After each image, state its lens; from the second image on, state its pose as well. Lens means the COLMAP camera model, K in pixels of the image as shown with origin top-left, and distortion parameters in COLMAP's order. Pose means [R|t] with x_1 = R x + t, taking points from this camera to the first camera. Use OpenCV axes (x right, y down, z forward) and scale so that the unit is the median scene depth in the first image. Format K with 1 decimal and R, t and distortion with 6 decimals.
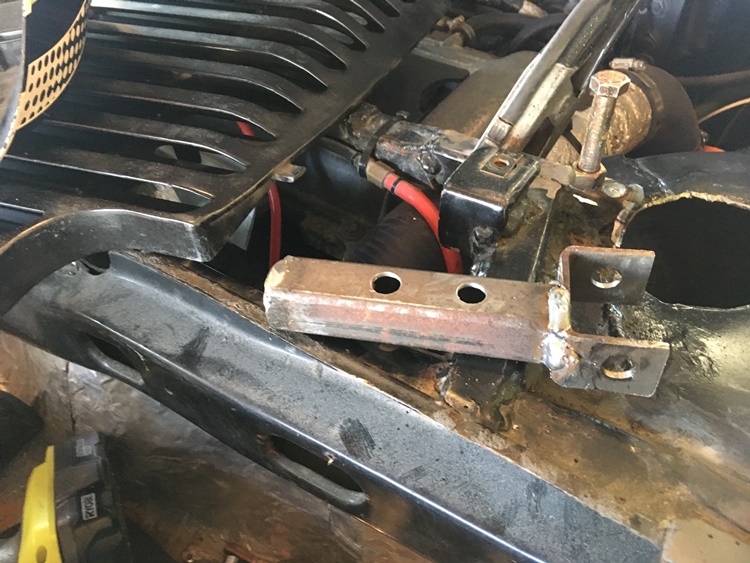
lens RADIAL K [[633.5, 0, 376.1], [0, 633.5, 284.9], [0, 0, 1]] dist [0.049925, -0.054620]
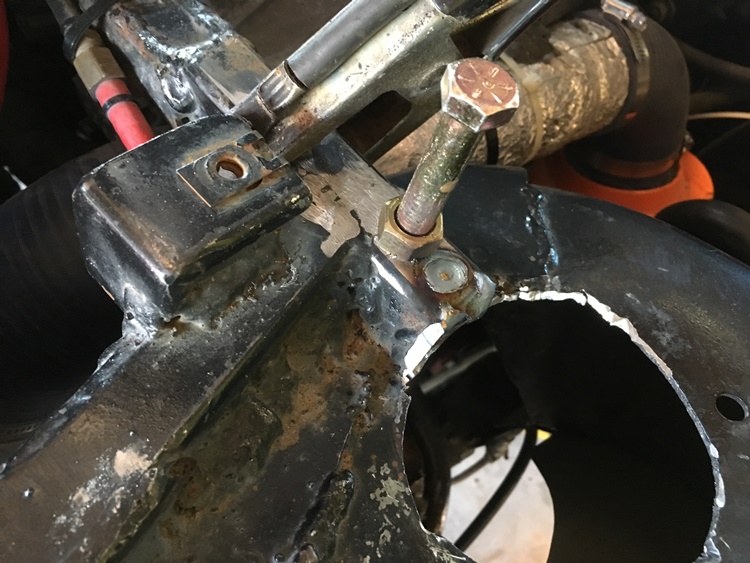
lens RADIAL K [[633.5, 0, 376.6], [0, 633.5, 276.0], [0, 0, 1]] dist [0.049925, -0.054620]
pose [[0.943358, 0.312178, 0.112345, 0.228545], [-0.329817, 0.919145, 0.215393, -0.215062], [-0.036020, -0.240246, 0.970044, 0.426177]]
